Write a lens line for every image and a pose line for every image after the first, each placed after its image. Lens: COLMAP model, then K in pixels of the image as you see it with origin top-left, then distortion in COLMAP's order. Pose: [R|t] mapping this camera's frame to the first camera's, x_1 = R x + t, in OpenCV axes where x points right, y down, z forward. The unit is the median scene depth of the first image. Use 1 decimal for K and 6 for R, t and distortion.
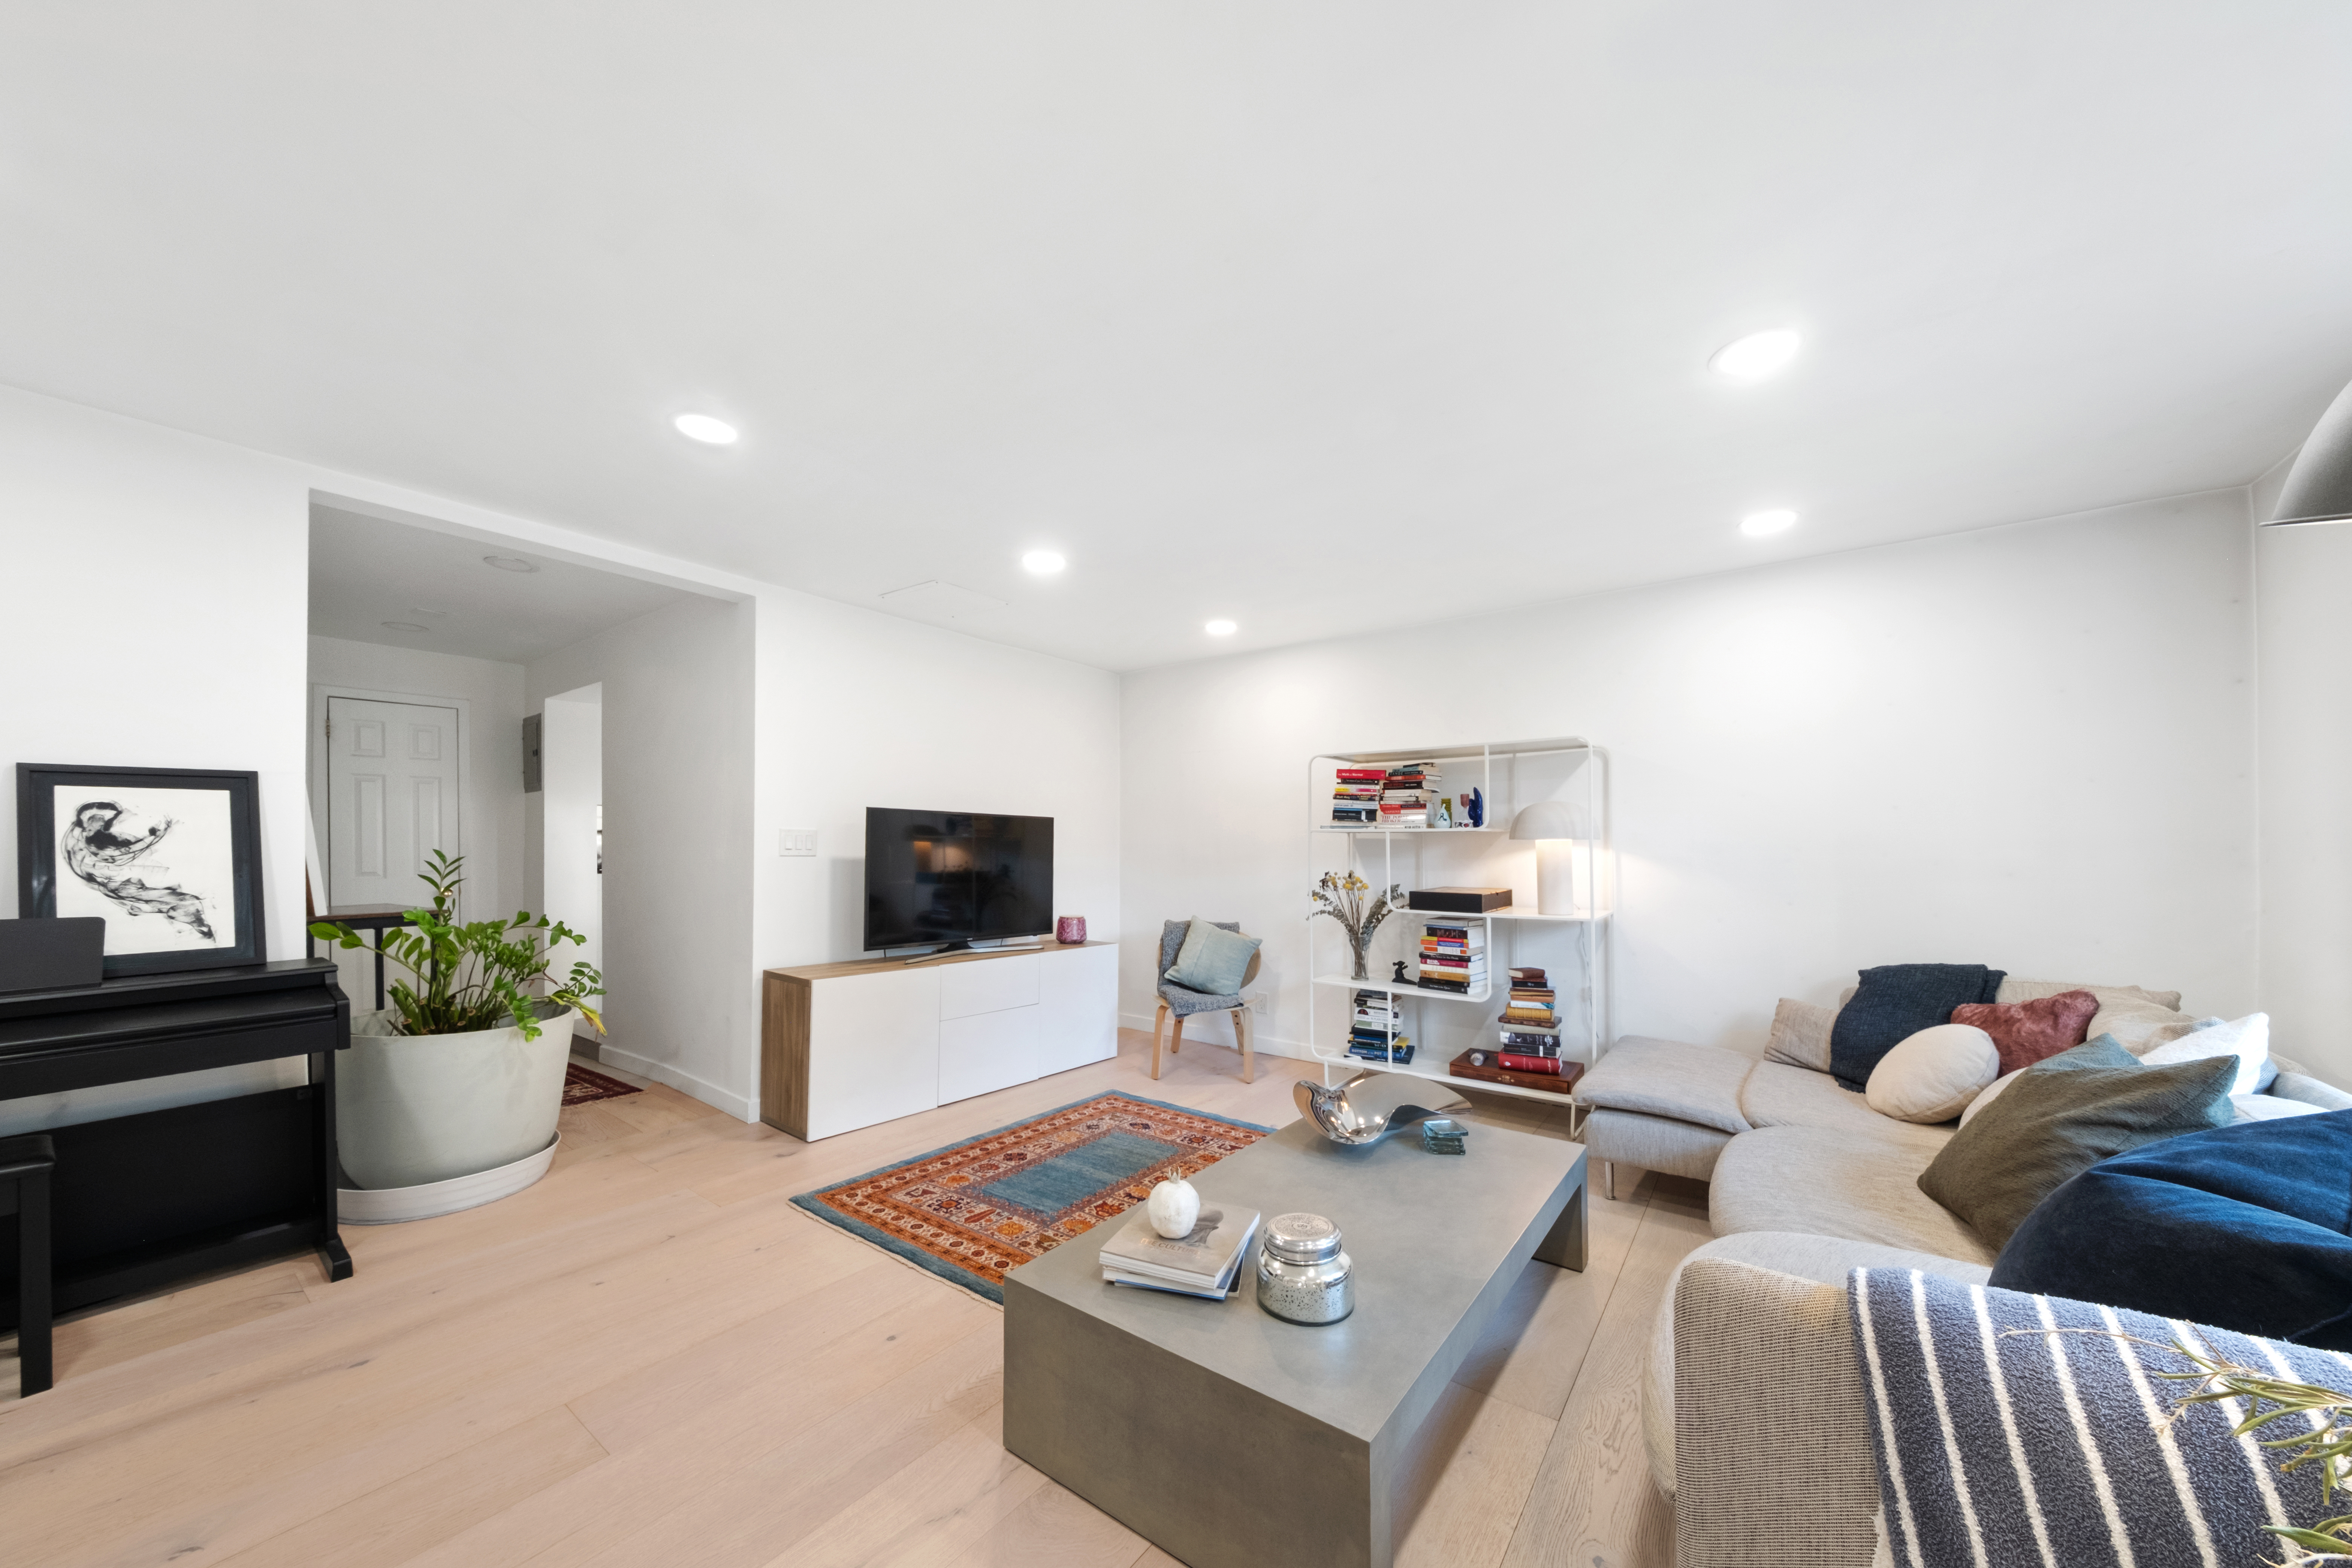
lens RADIAL K [[831.1, 0, 1179.9], [0, 831.1, 845.6], [0, 0, 1]] dist [0.000068, -0.000130]
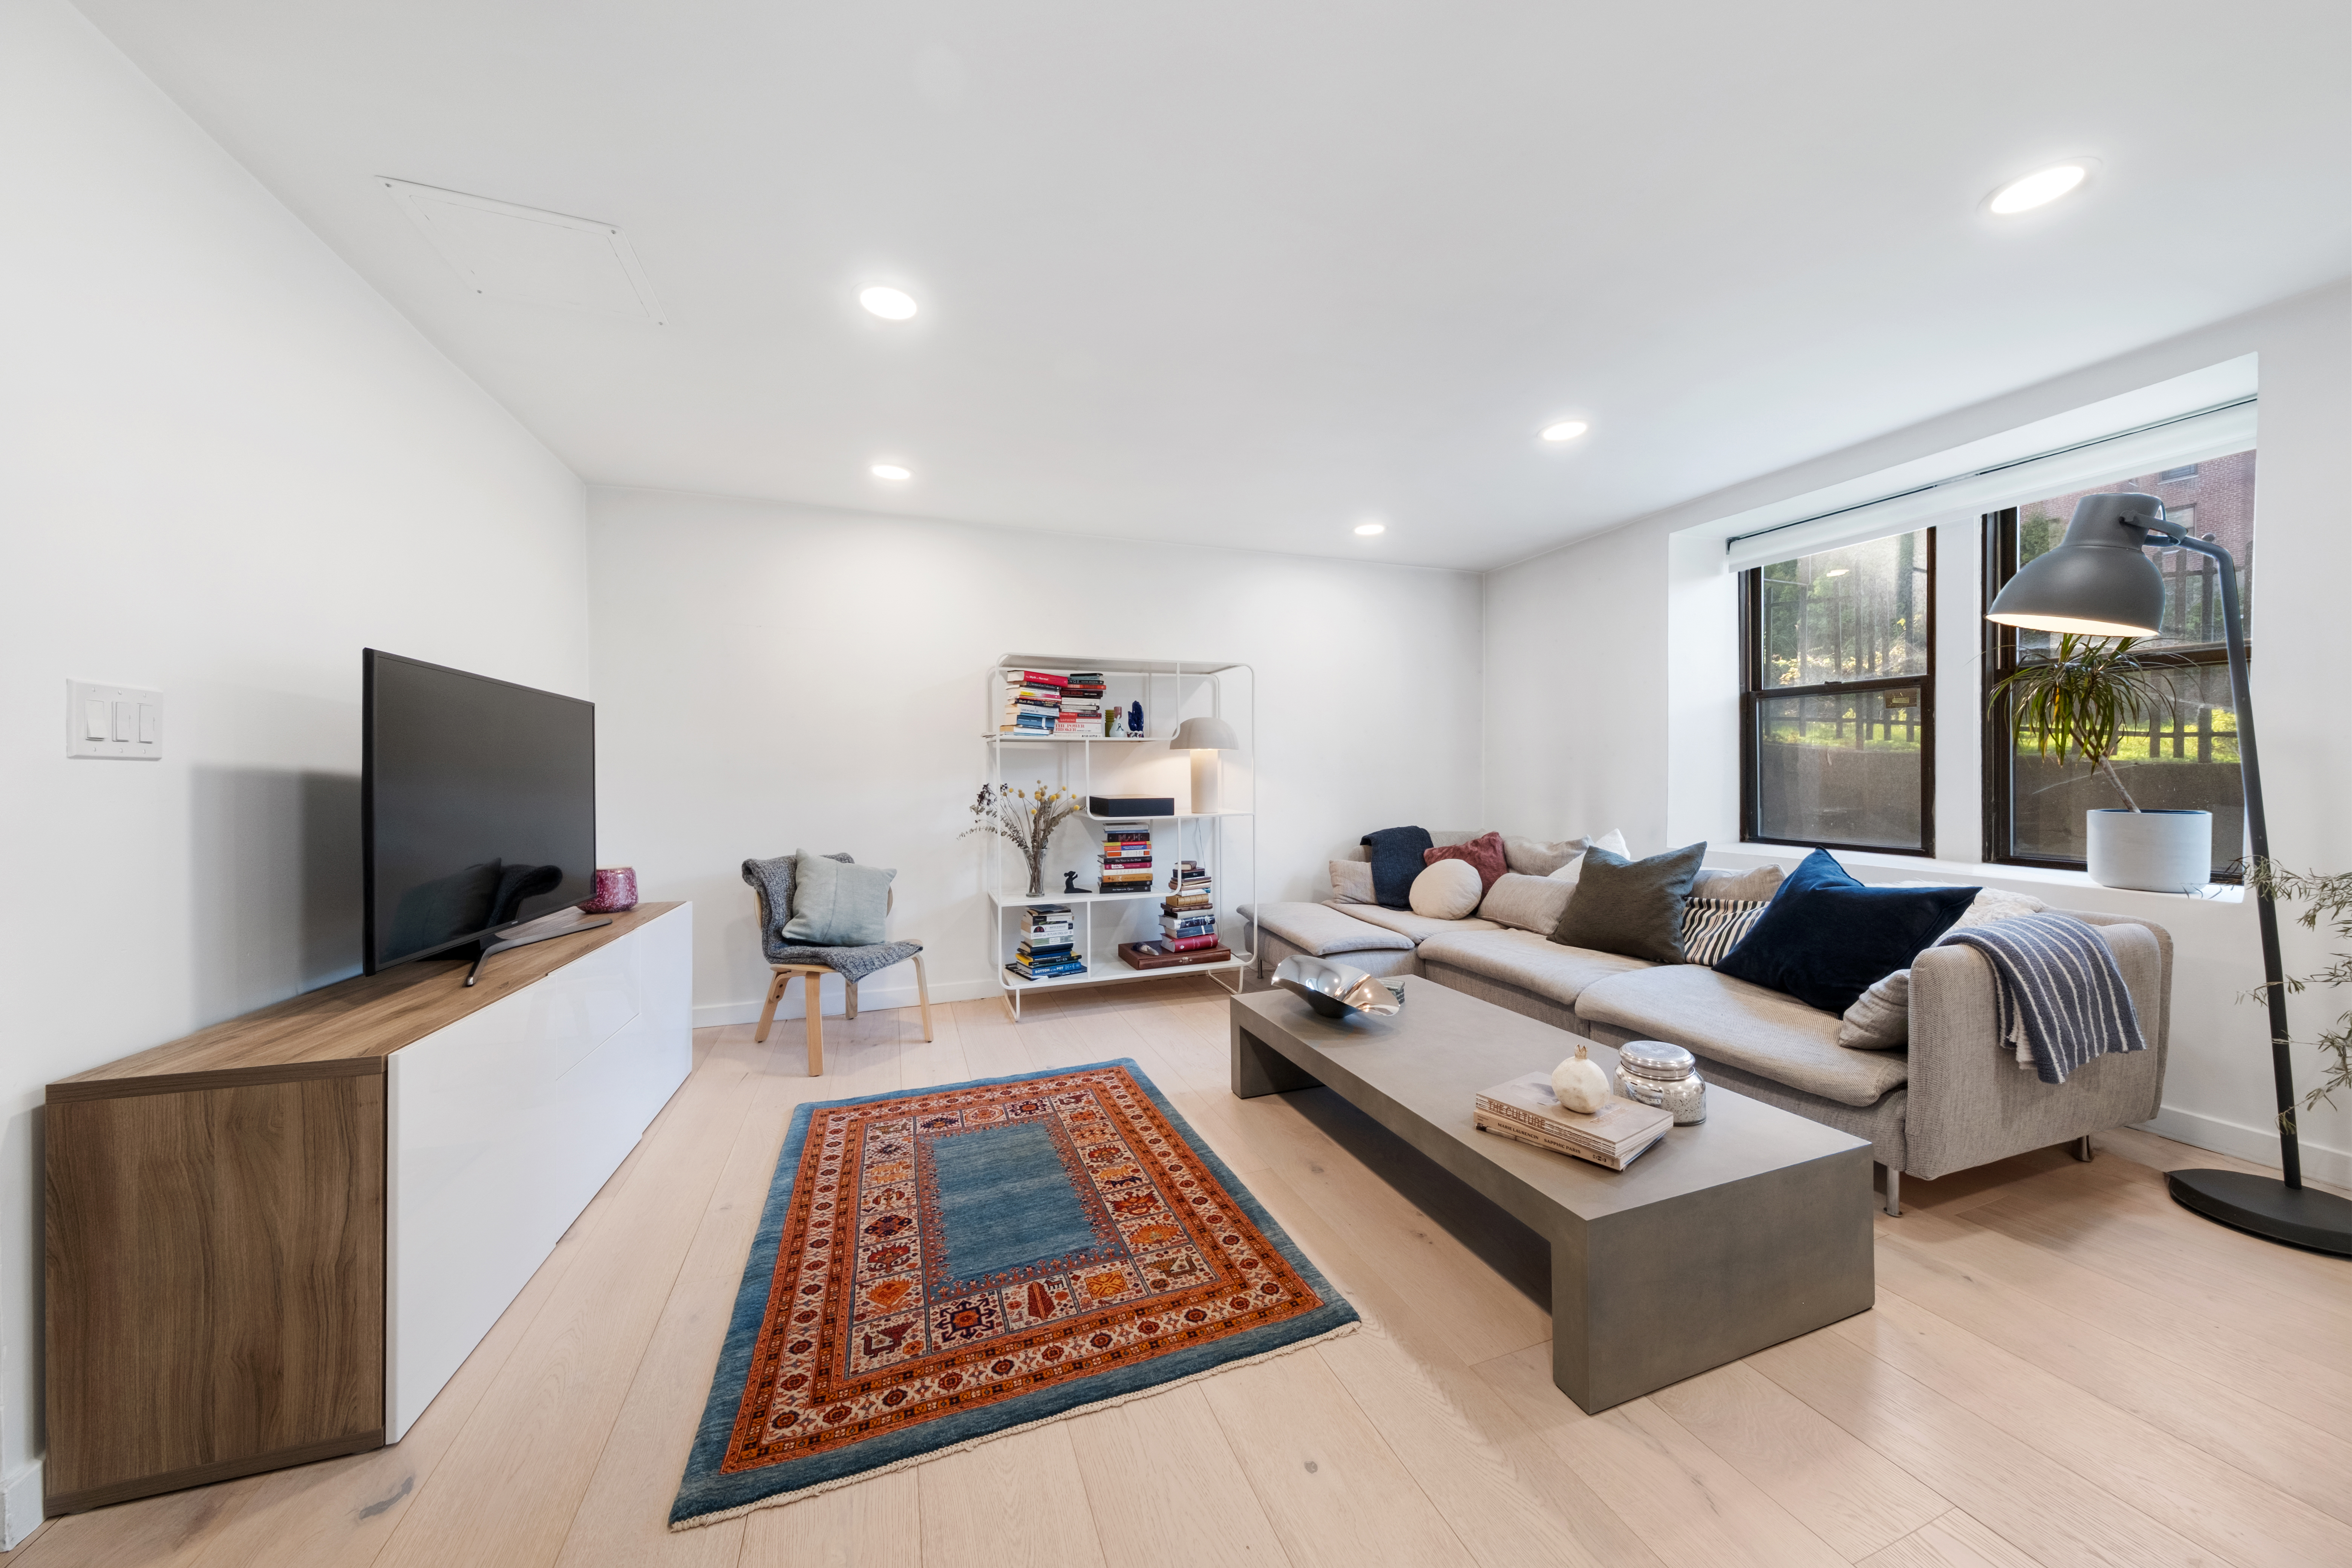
lens RADIAL K [[803.3, 0, 1191.8], [0, 803.3, 768.2], [0, 0, 1]] dist [0.000748, -0.000090]
pose [[0.541408, -0.006979, 0.840731, -0.491738], [0.010326, 0.999945, 0.001651, 0.017326], [-0.840697, 0.007787, 0.541450, 0.383000]]
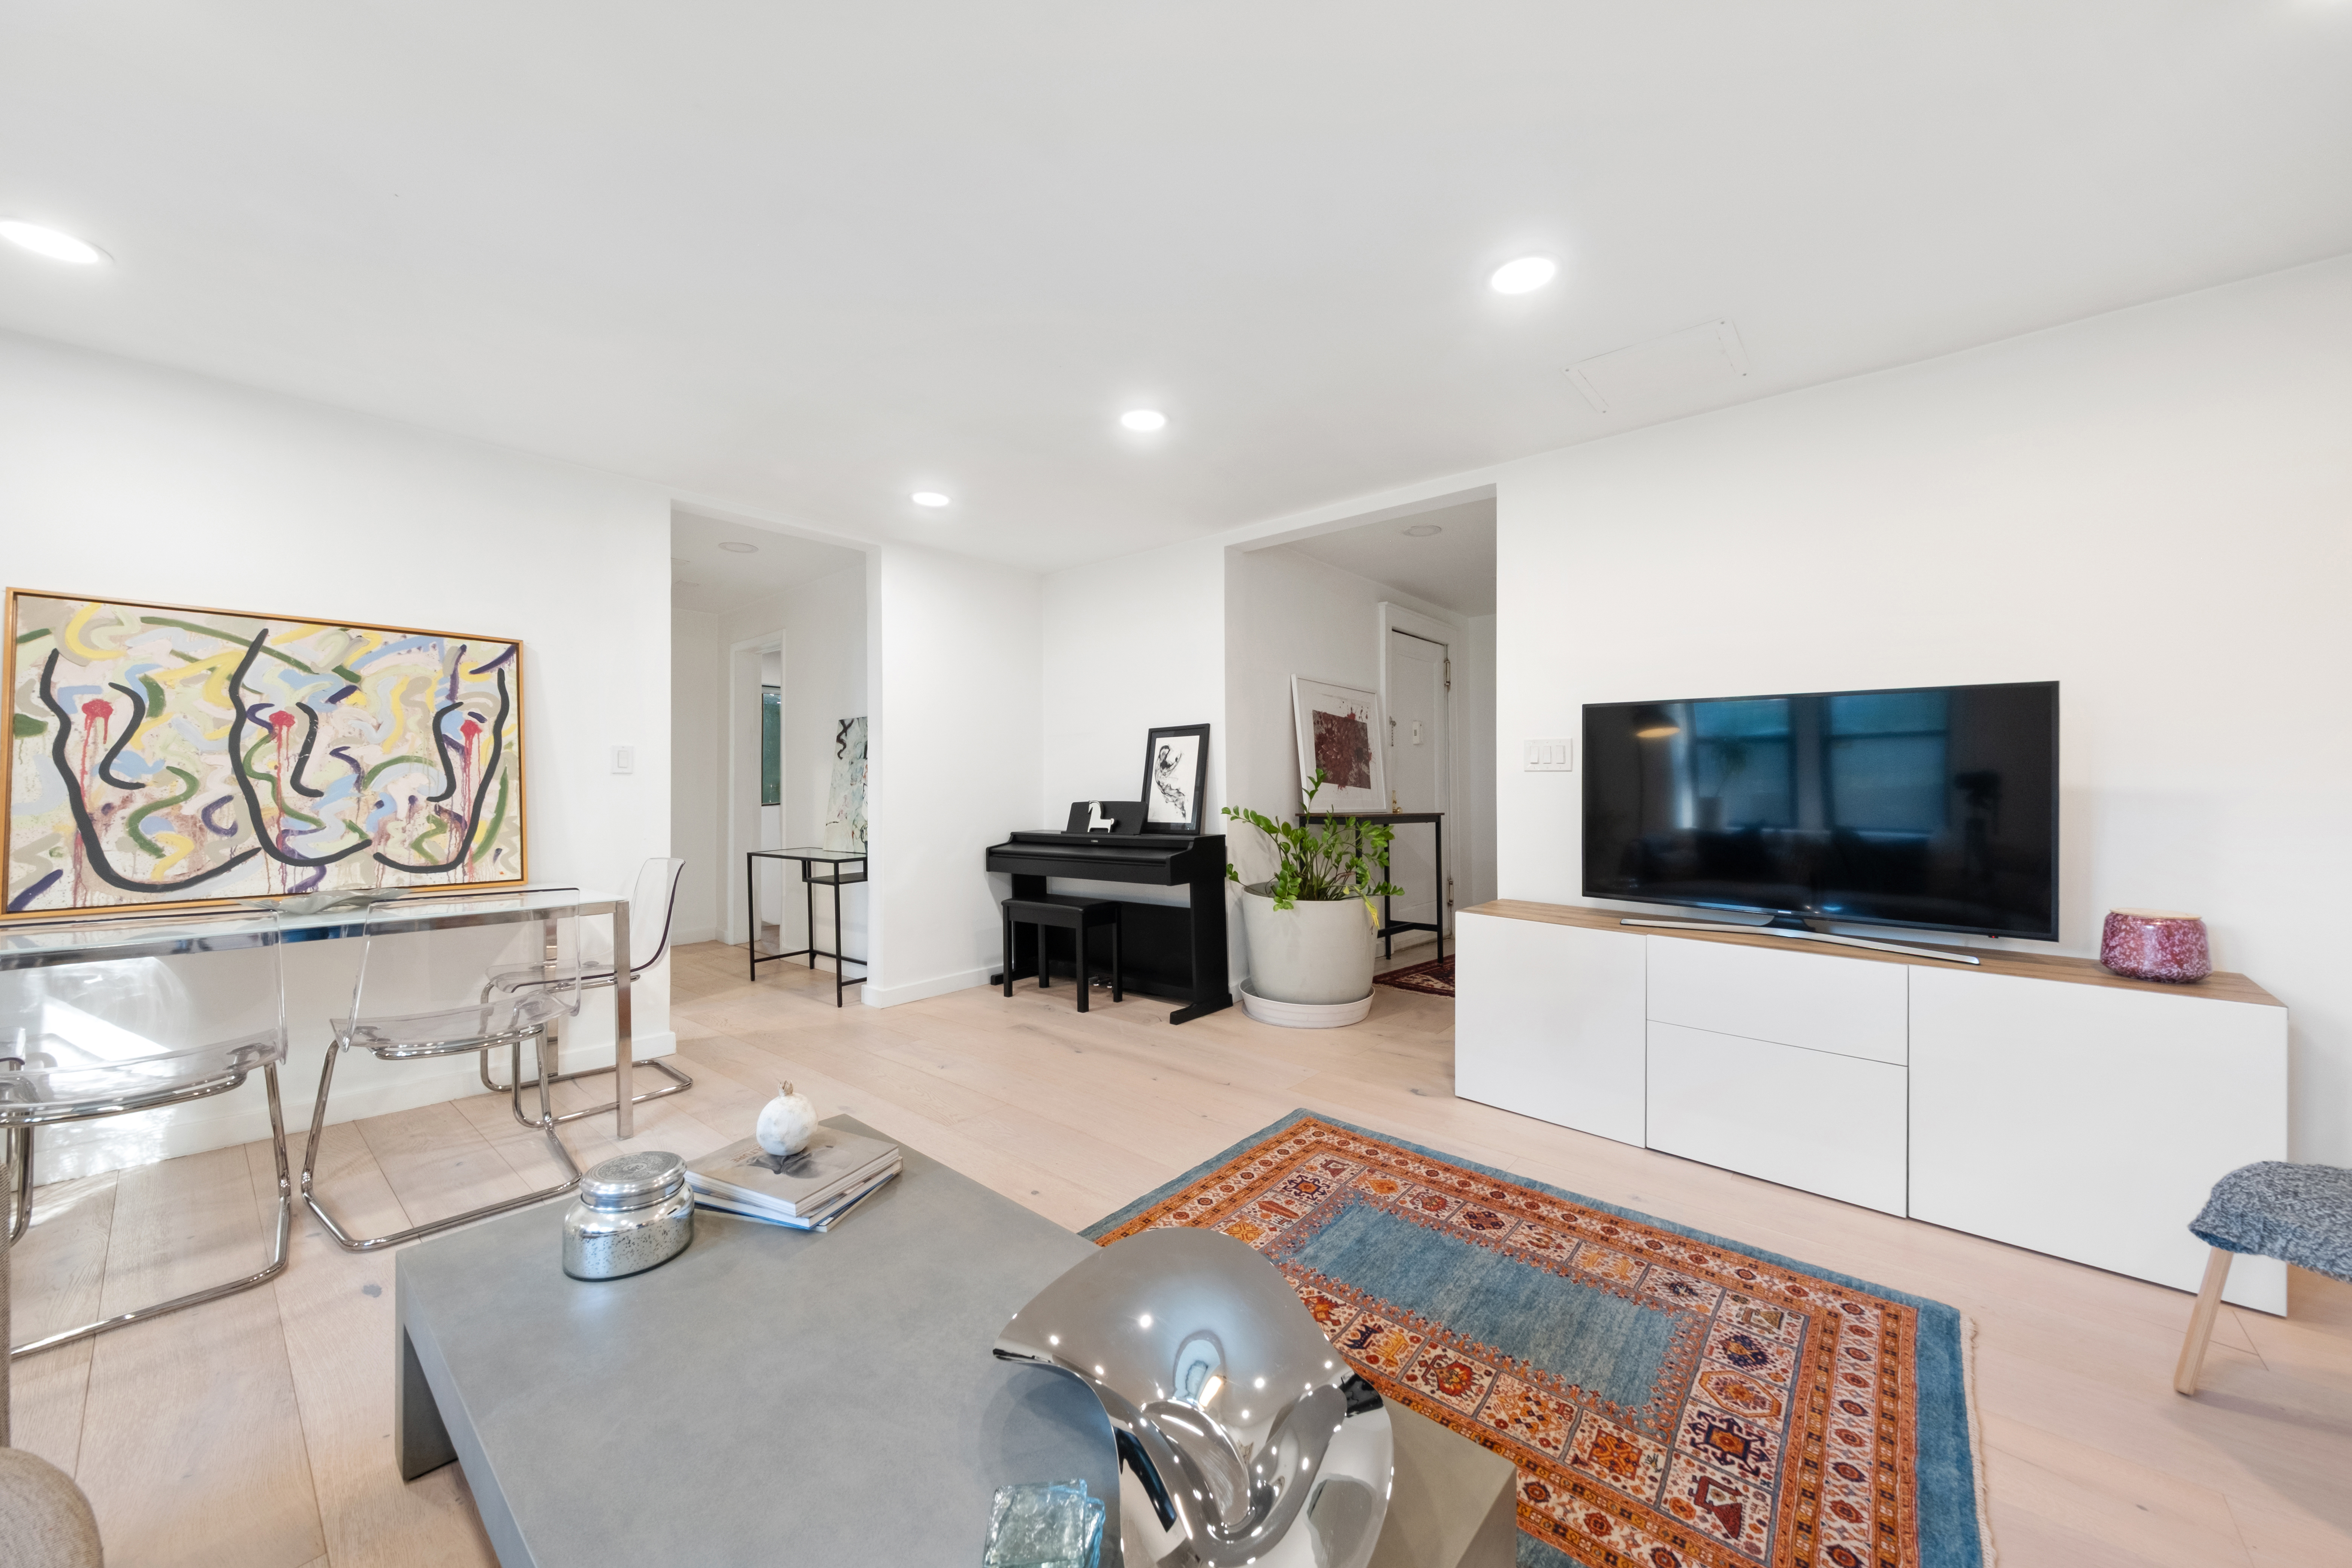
lens RADIAL K [[847.2, 0, 1176.0], [0, 847.2, 784.0], [0, 0, 1]] dist [0.000284, -0.000007]
pose [[-0.078108, -0.001725, -0.996943, 0.406249], [0.001351, 0.999997, -0.001836, 0.025102], [0.996944, -0.001490, -0.078106, 0.672234]]
